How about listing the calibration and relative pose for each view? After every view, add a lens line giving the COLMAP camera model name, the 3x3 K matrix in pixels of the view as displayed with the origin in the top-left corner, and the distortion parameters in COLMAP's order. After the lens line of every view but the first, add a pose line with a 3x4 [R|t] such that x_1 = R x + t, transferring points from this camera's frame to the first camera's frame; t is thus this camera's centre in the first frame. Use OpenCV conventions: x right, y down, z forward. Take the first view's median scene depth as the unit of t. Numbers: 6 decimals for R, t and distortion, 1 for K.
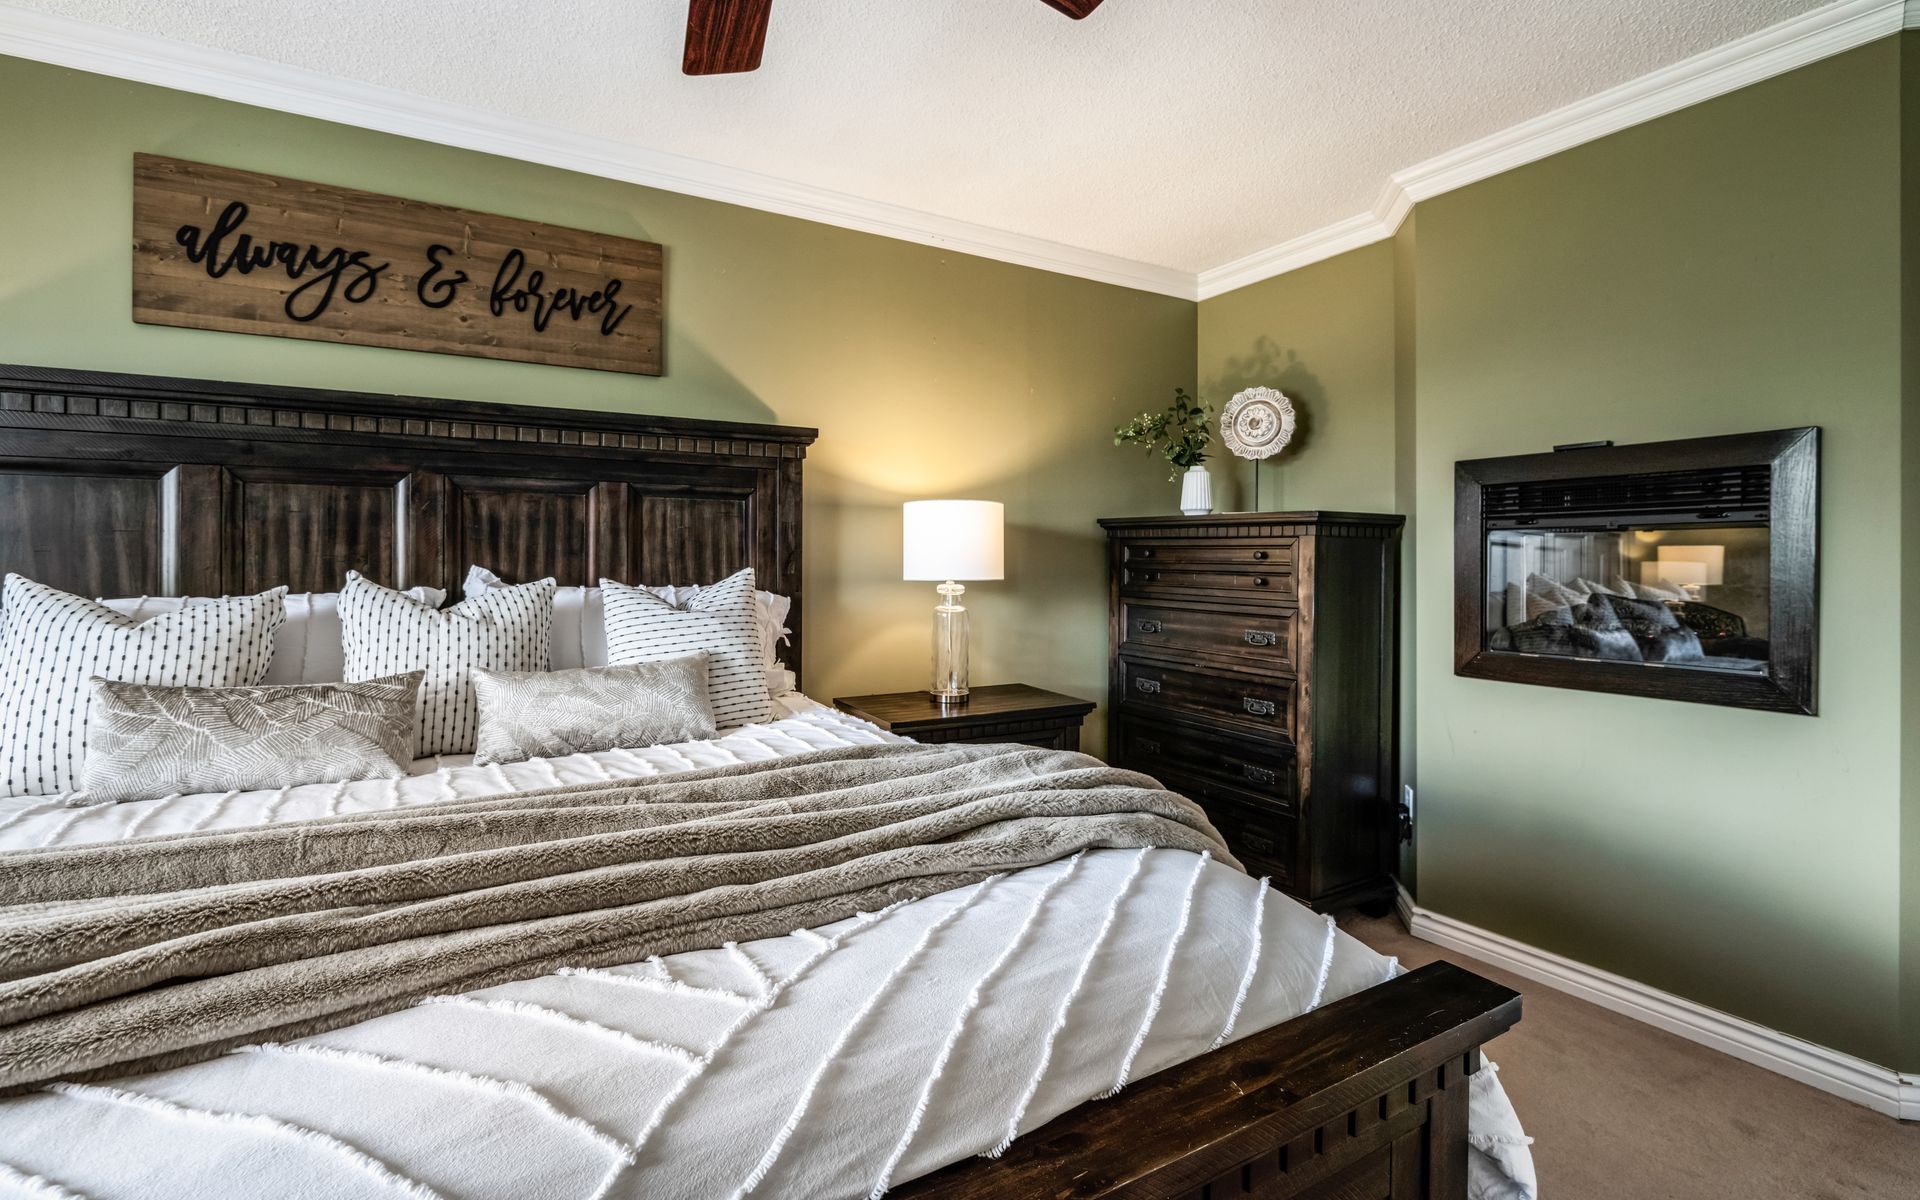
lens RADIAL K [[883.6, 0, 978.2], [0, 883.6, 565.9], [0, 0, 1]] dist [-0.005505, -0.002875]
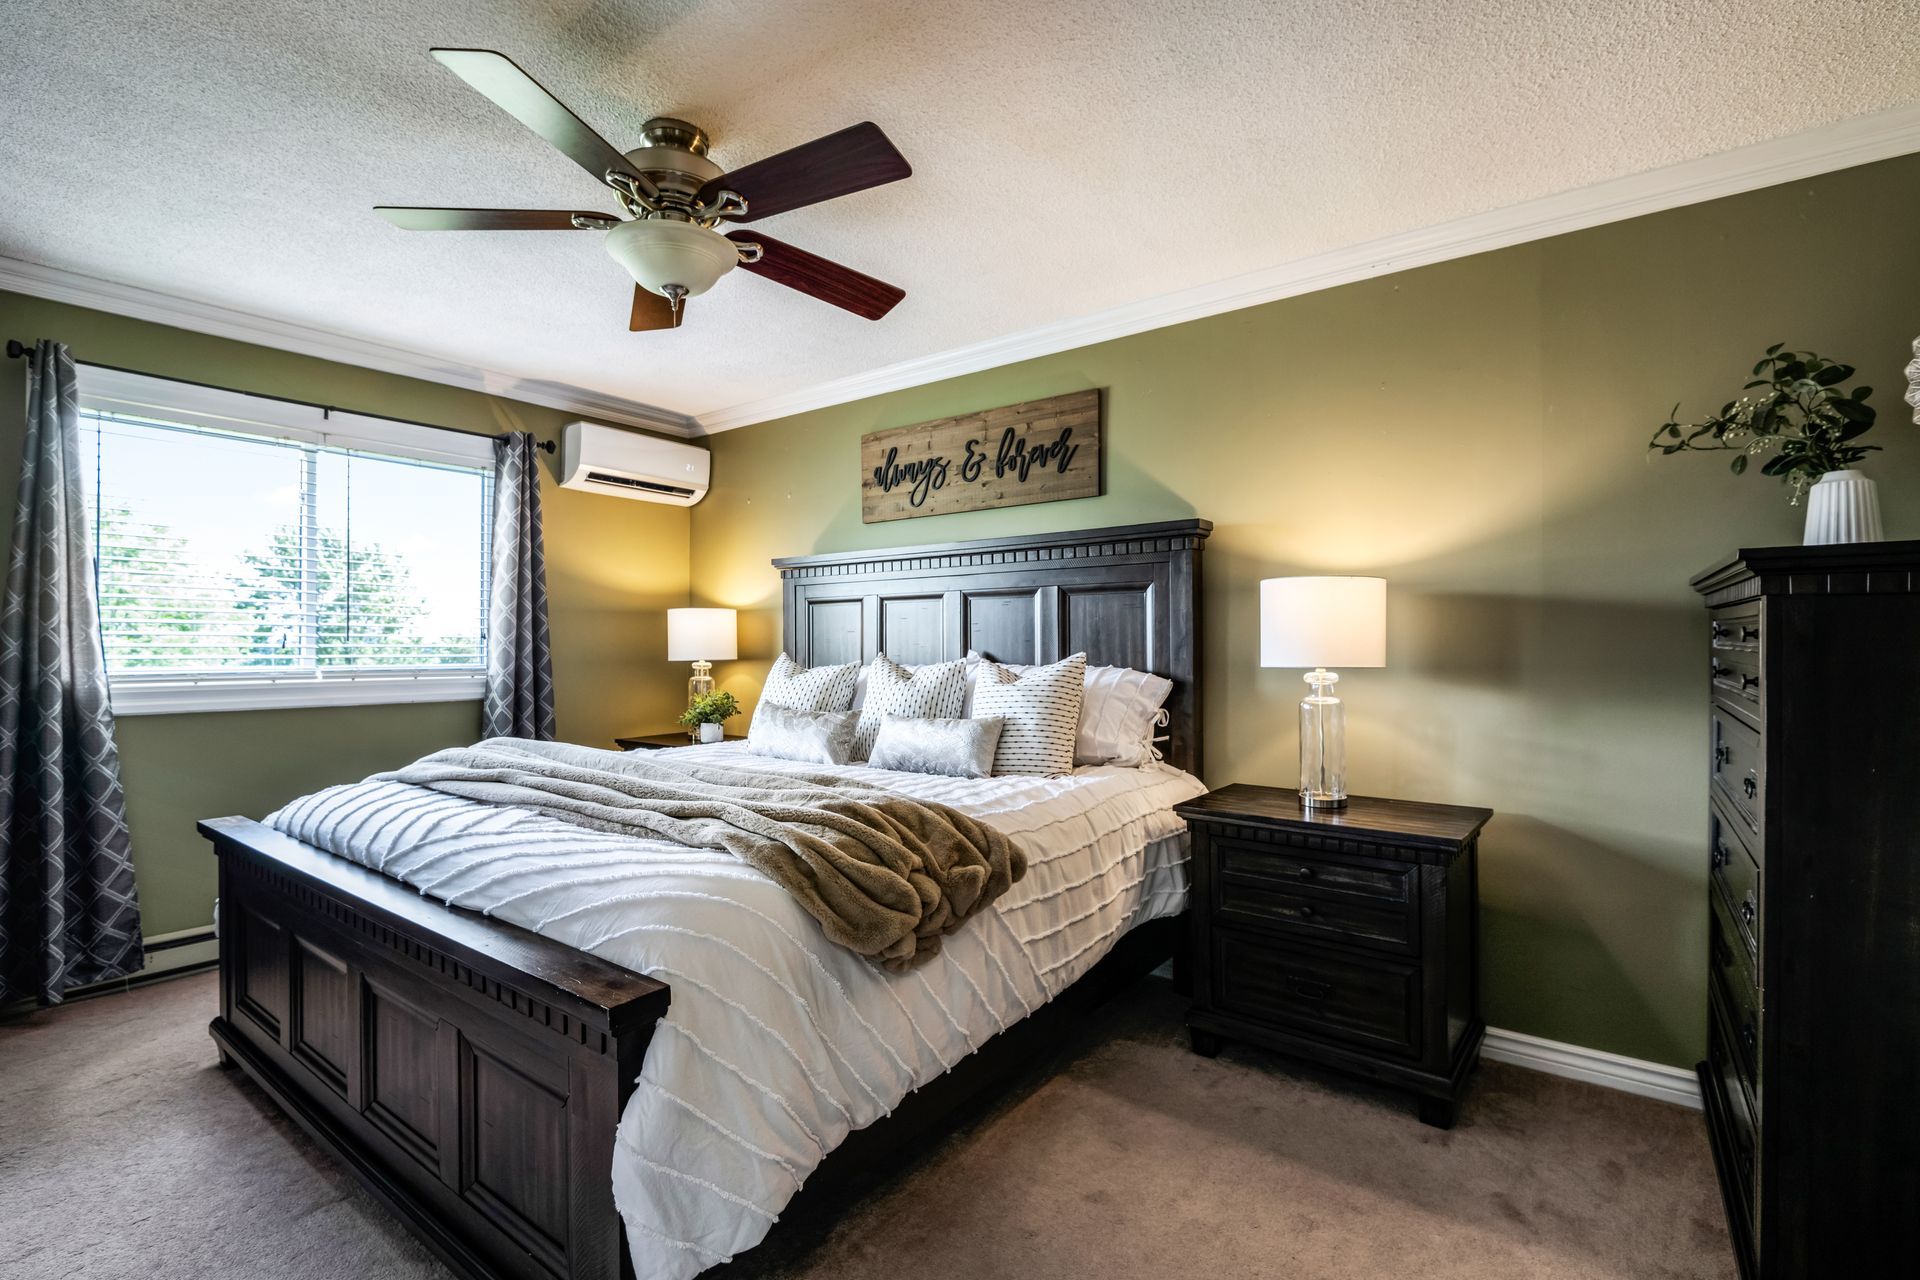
lens RADIAL K [[876.5, 0, 958.9], [0, 876.5, 642.1], [0, 0, 1]] dist [-0.000211, -0.000910]
pose [[0.368901, -0.008995, -0.929425, 0.755504], [-0.004416, 0.999925, -0.011430, 0.003778], [0.929458, 0.008321, 0.368834, 0.401966]]
